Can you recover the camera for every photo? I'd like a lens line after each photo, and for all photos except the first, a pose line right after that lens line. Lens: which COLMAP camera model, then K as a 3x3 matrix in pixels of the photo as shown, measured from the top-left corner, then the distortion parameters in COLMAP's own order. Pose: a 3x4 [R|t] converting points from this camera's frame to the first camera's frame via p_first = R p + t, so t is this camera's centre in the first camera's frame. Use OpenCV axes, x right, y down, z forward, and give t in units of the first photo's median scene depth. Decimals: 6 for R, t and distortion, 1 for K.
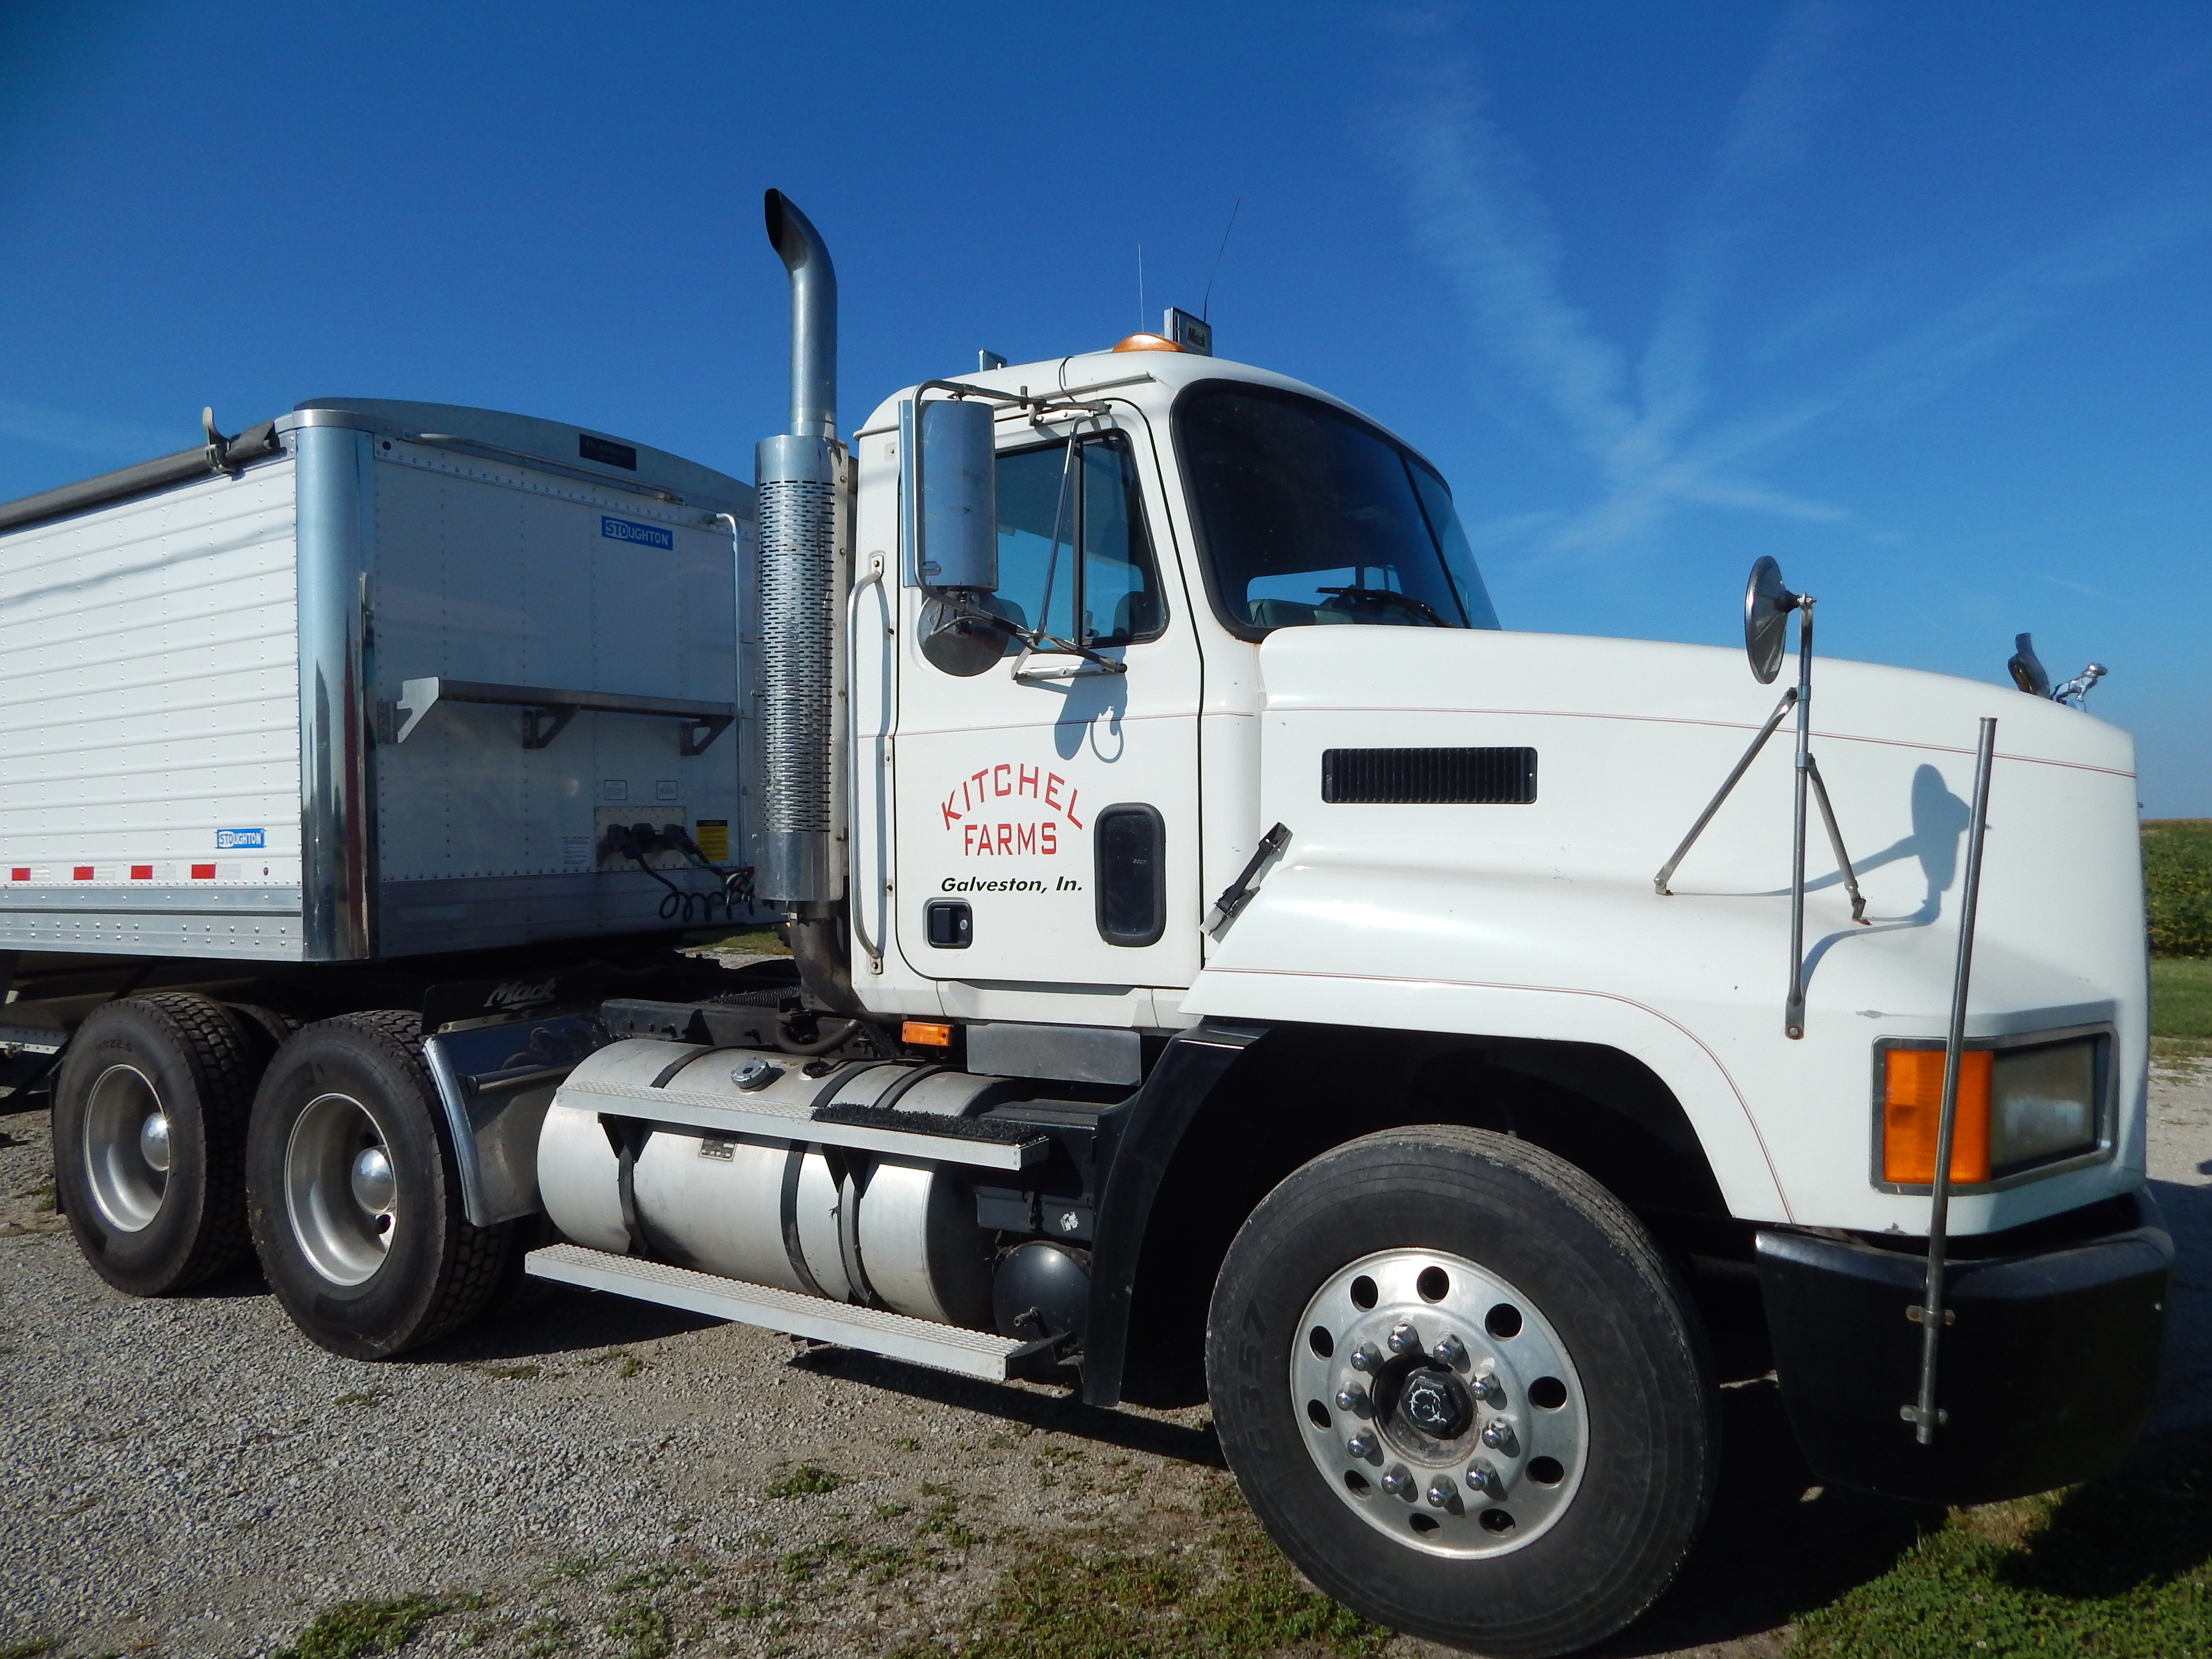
lens RADIAL K [[1329.3, 0, 1183.3], [0, 1329.3, 815.2], [0, 0, 1]] dist [0.243965, -0.000275]
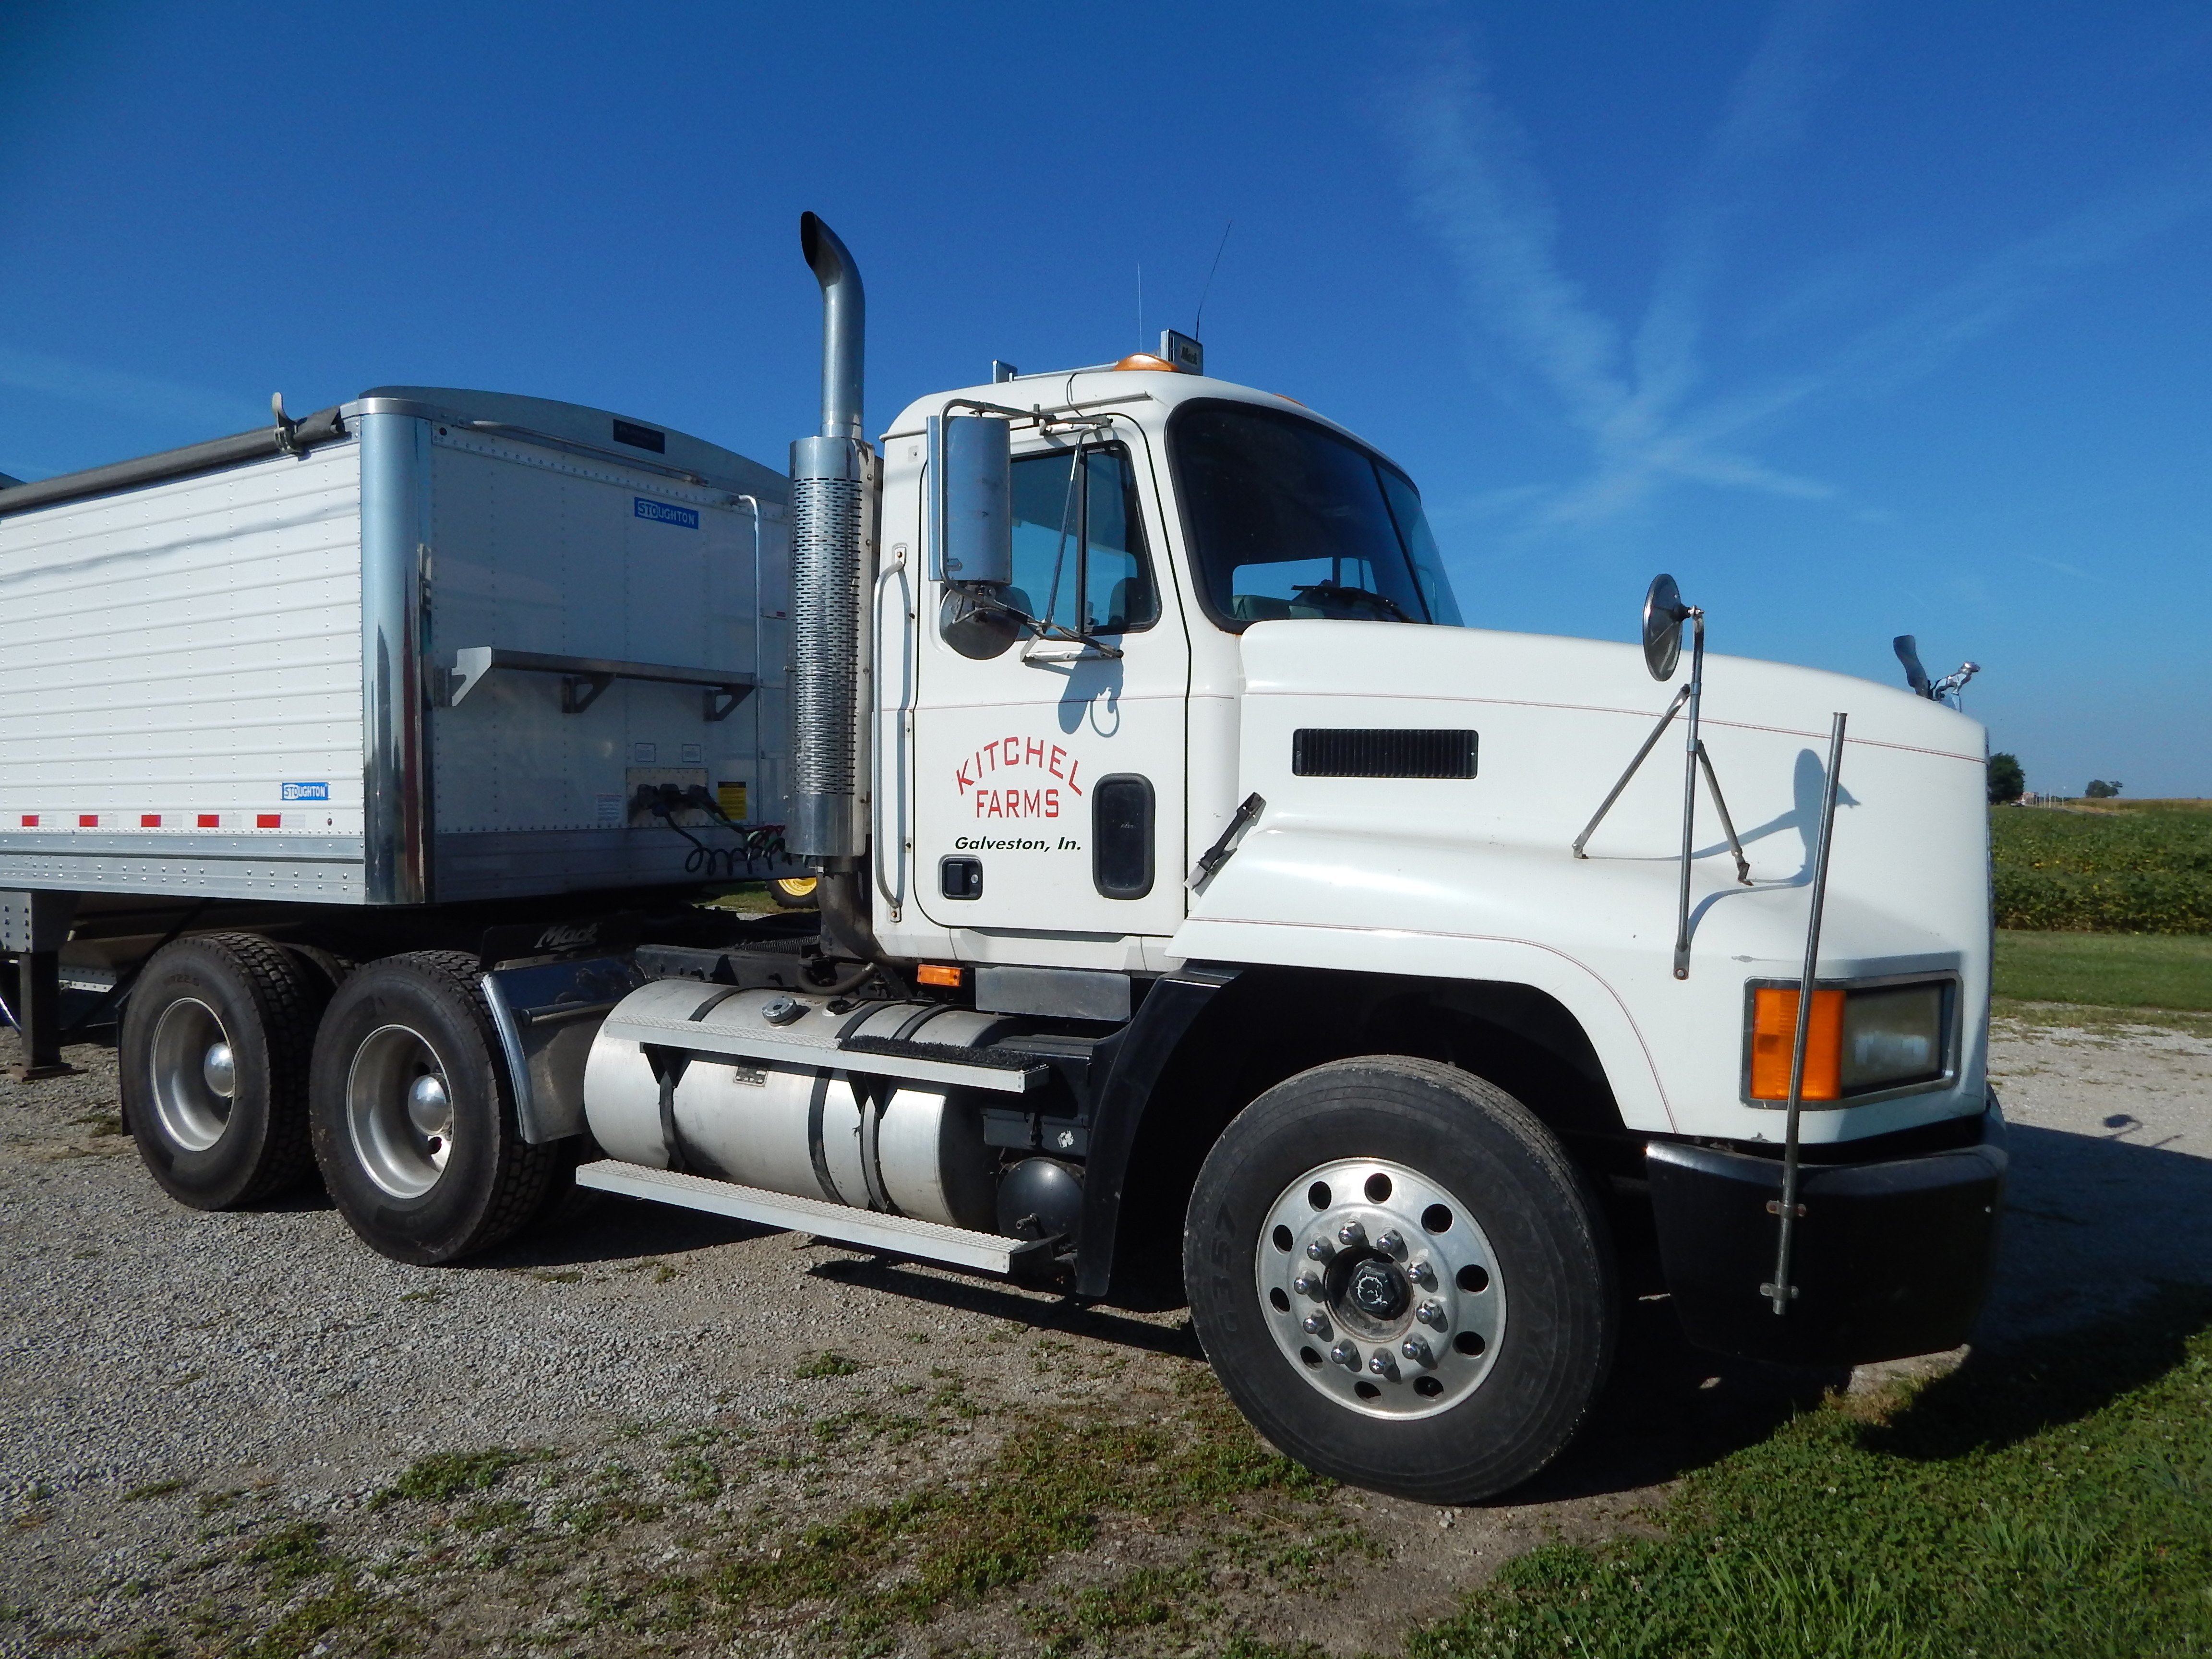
lens RADIAL K [[1455.3, 0, 1106.0], [0, 1455.3, 829.5], [0, 0, 1]] dist [0.021310, -0.019002]
pose [[0.998889, 0.015541, -0.044487, 0.000304], [-0.014051, 0.999336, 0.033611, -0.001708], [0.044980, -0.032949, 0.998444, -0.157442]]
